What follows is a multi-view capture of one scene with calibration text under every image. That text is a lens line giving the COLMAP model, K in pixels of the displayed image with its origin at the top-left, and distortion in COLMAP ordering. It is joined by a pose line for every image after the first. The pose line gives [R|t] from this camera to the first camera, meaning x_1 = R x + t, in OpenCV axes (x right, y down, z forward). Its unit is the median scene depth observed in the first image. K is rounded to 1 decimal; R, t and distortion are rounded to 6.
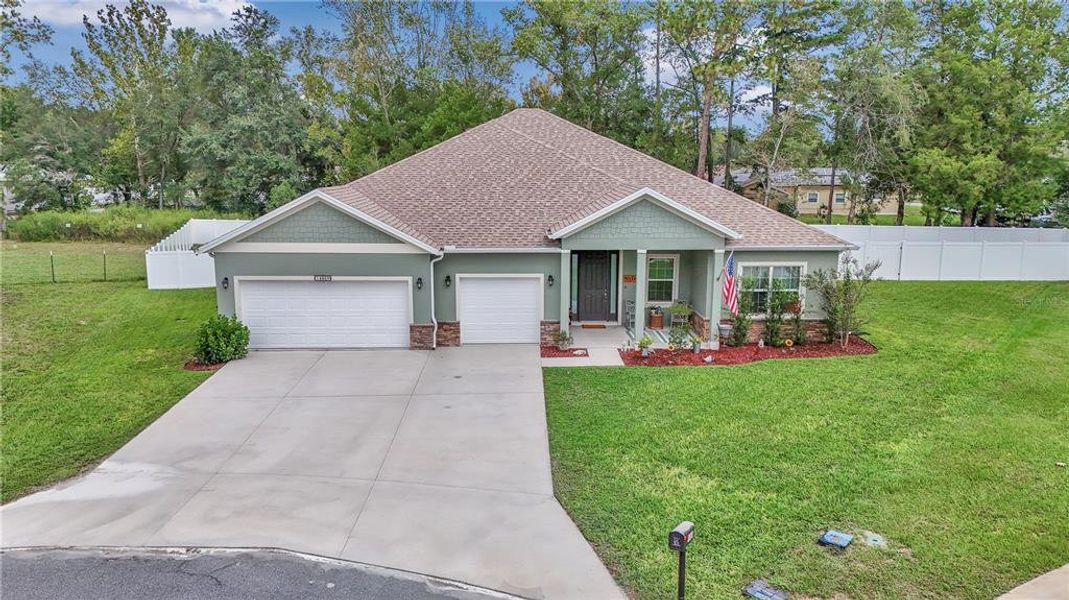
lens RADIAL K [[832.9, 0, 534.4], [0, 832.9, 297.8], [0, 0, 1]] dist [0.083101, -0.029347]
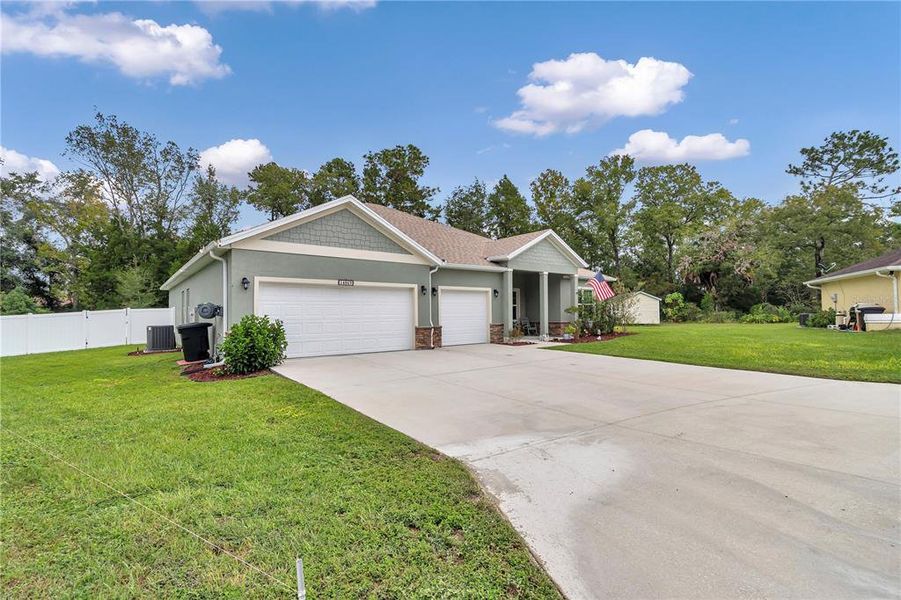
lens RADIAL K [[420.8, 0, 446.6], [0, 420.8, 299.1], [0, 0, 1]] dist [0.003890, 0.002198]
pose [[0.796751, 0.012533, 0.604178, -0.461771], [0.120803, 0.976302, -0.179560, 0.102632], [-0.592110, 0.216052, 0.776355, 0.528038]]
